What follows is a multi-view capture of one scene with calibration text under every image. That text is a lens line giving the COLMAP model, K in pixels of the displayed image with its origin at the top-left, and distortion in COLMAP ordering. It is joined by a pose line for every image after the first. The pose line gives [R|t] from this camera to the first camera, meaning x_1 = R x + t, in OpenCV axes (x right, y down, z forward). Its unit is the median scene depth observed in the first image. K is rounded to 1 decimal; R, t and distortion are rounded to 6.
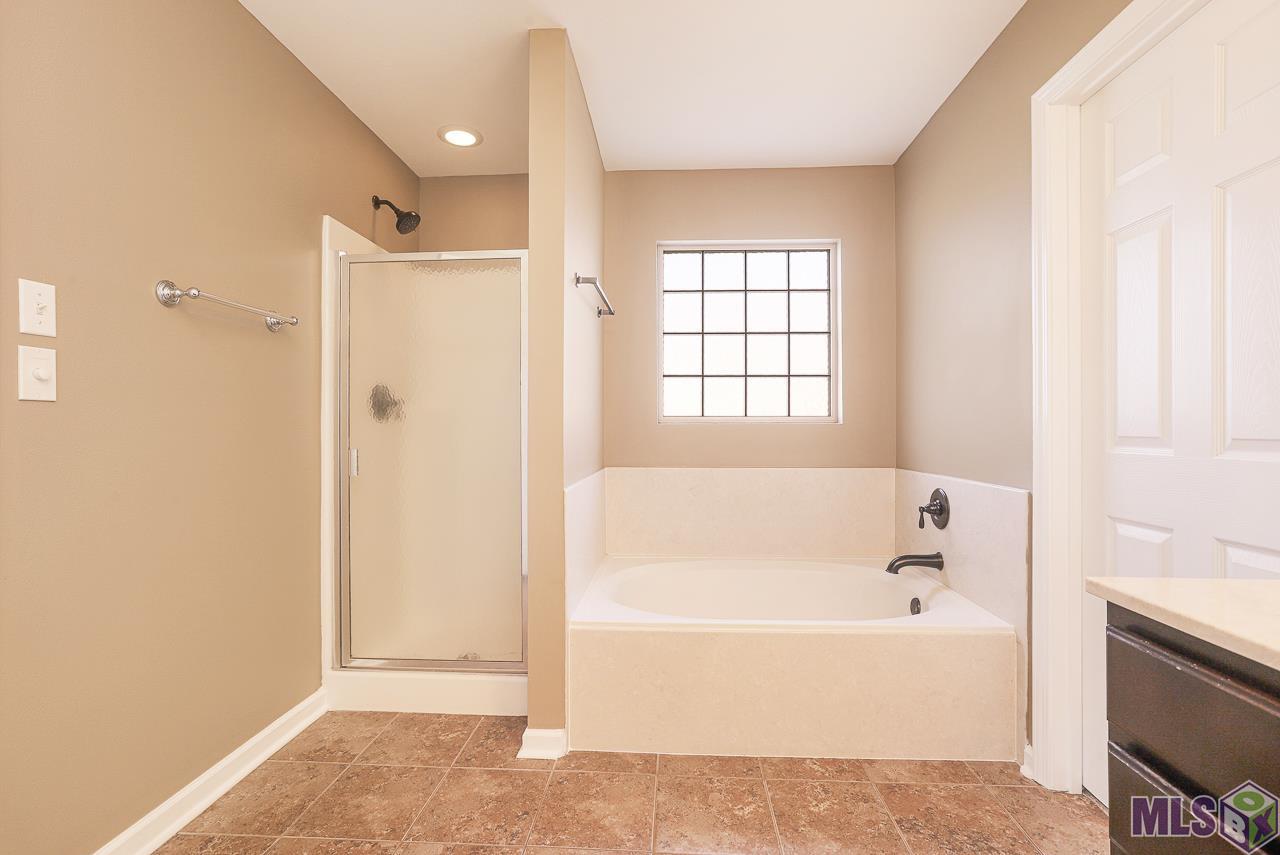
lens RADIAL K [[583.5, 0, 640.0], [0, 583.5, 427.5], [0, 0, 1]] dist [-0.015438, 0.000288]
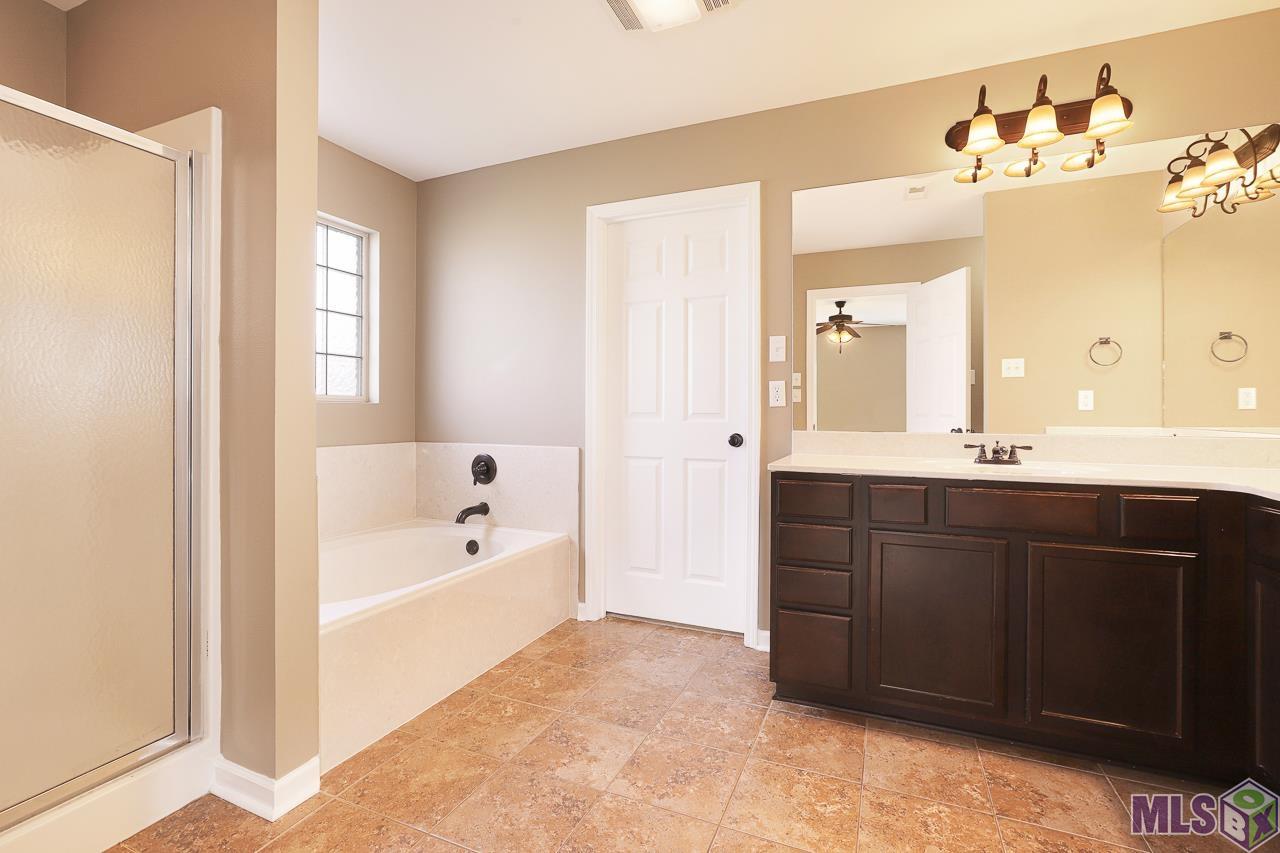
lens RADIAL K [[600.6, 0, 636.0], [0, 600.6, 417.5], [0, 0, 1]] dist [-0.036249, 0.013909]
pose [[0.316631, 0.001994, 0.948547, -0.835928], [-0.007078, 0.999975, 0.000261, 0.024224], [-0.948523, -0.006796, 0.316637, 0.300566]]
